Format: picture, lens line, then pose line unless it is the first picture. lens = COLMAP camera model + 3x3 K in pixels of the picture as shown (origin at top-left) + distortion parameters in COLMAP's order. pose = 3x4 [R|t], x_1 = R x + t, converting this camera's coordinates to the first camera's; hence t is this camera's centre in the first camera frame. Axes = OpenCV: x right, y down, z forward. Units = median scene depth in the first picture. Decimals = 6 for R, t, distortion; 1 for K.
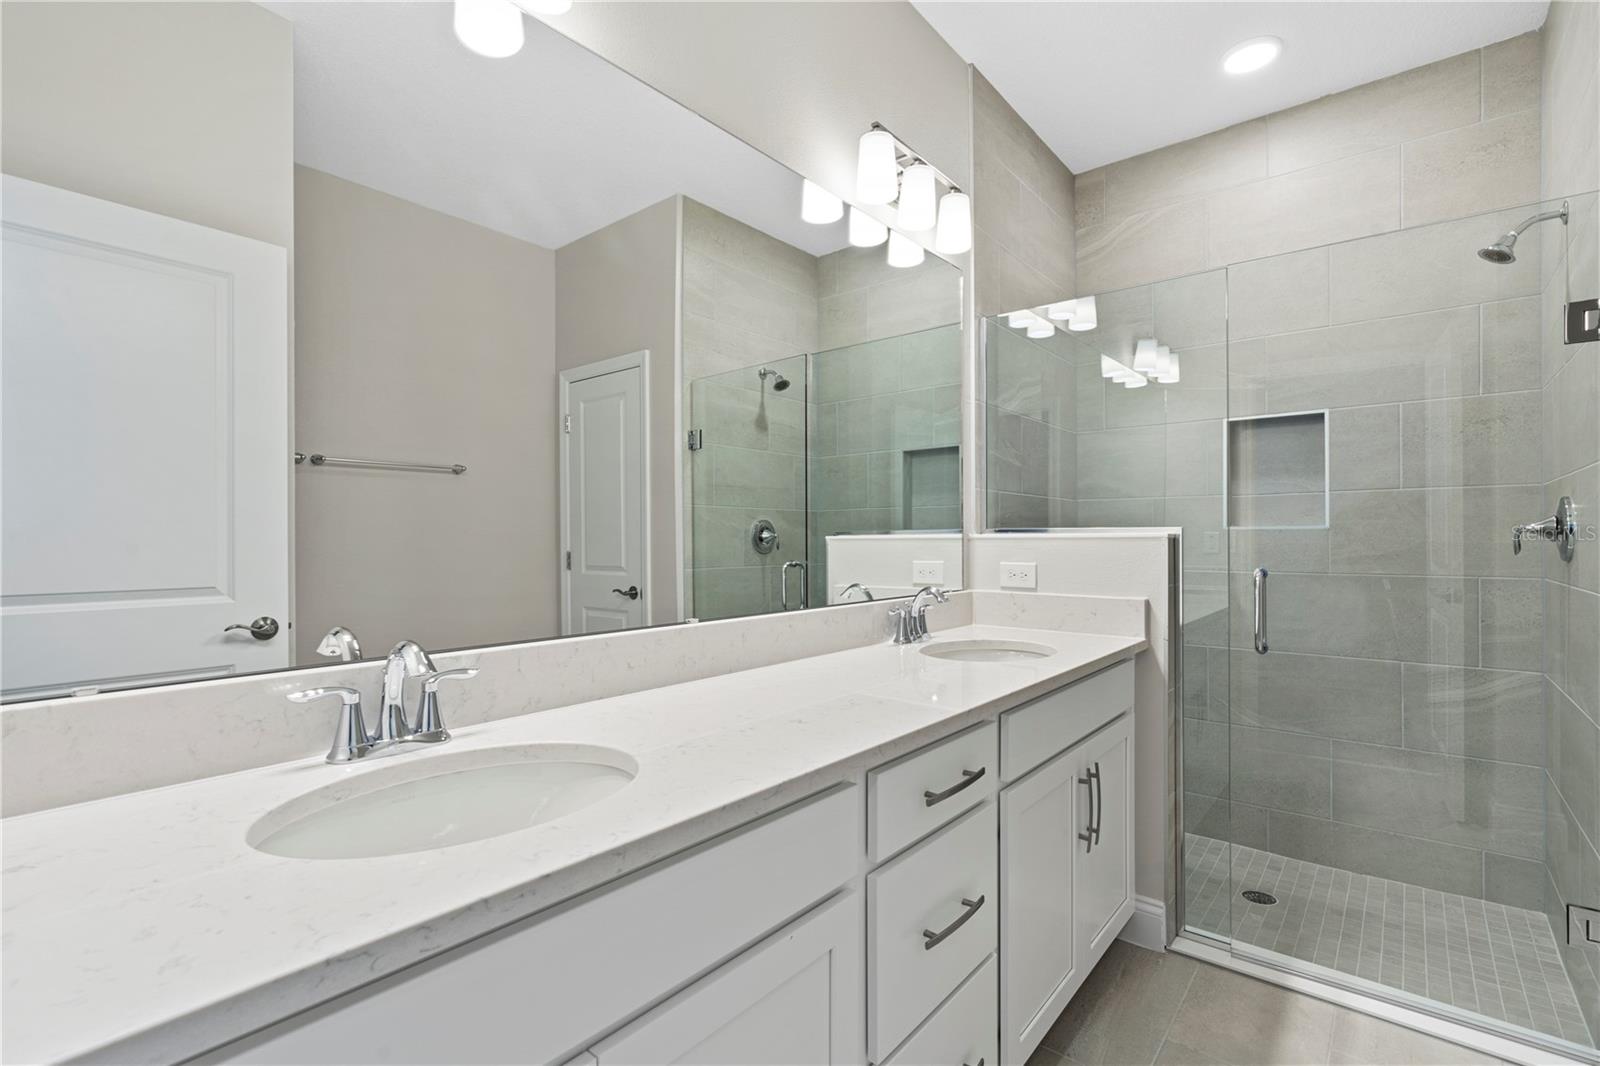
lens RADIAL K [[725.1, 0, 800.0], [0, 725.1, 533.0], [0, 0, 1]] dist [-0.002735, -0.000014]
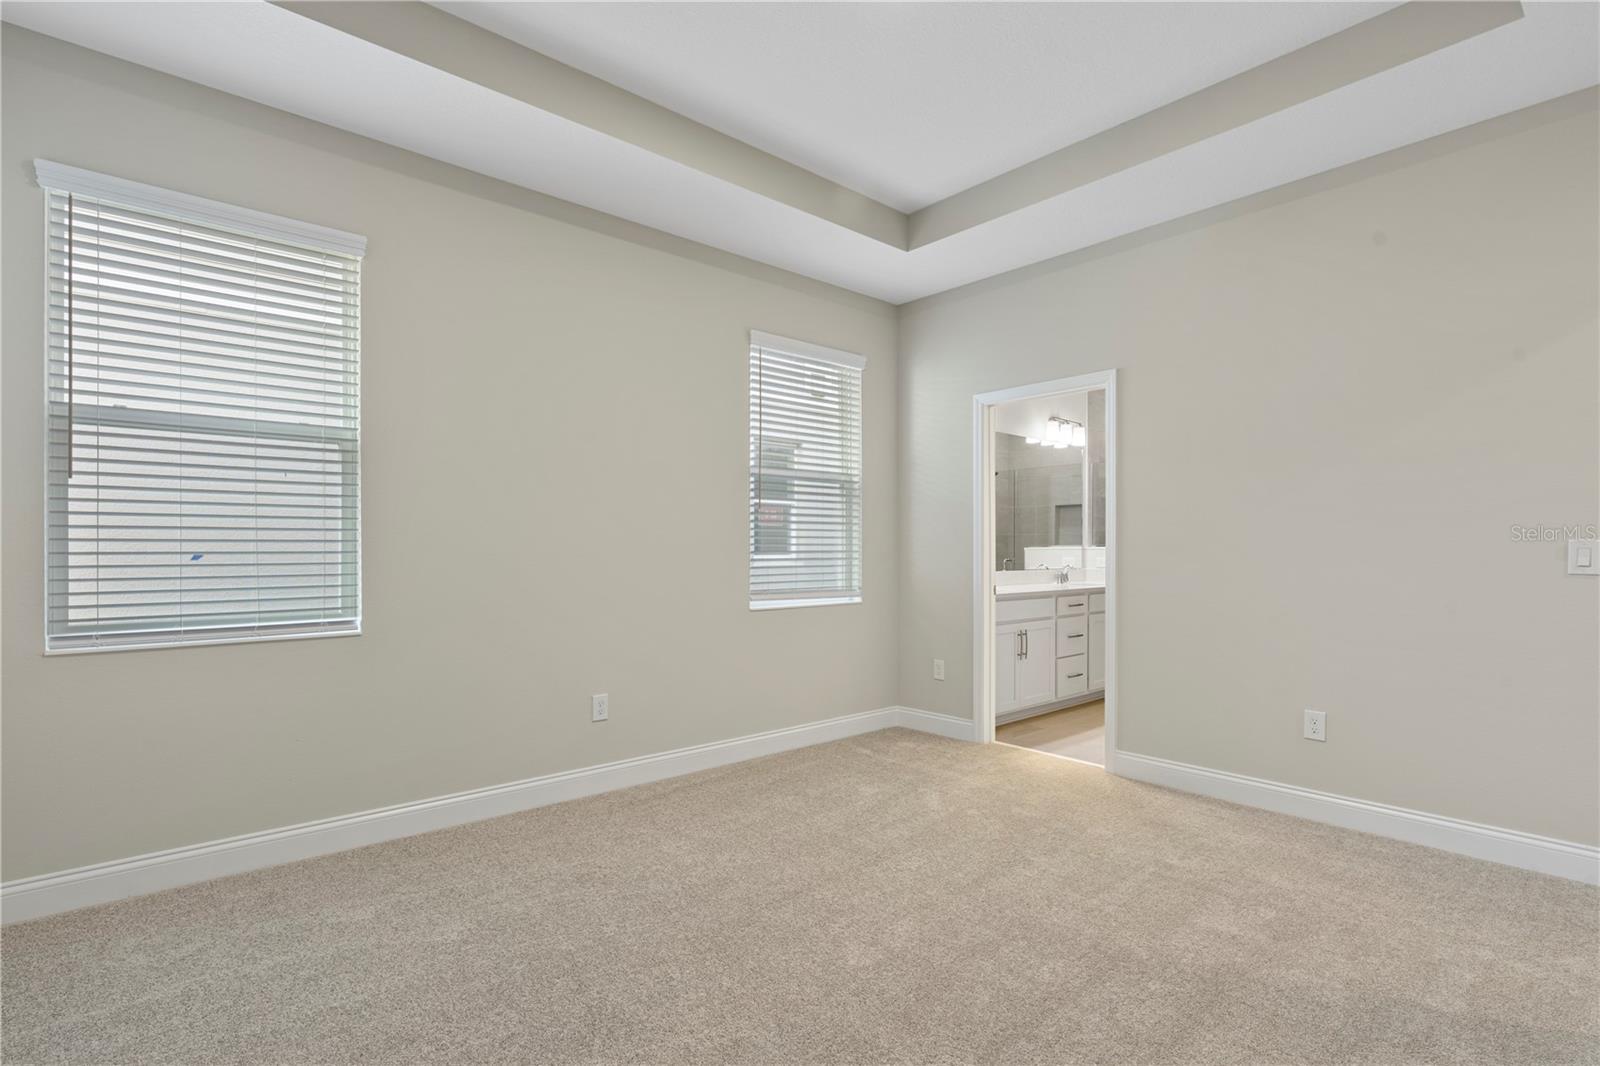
lens RADIAL K [[772.5, 0, 799.9], [0, 772.5, 539.7], [0, 0, 1]] dist [-0.004124, -0.000125]
pose [[0.987892, 0.000659, -0.155141, -0.311836], [-0.001964, 0.999964, -0.008259, 0.000804], [0.155130, 0.008464, 0.987858, -1.699159]]
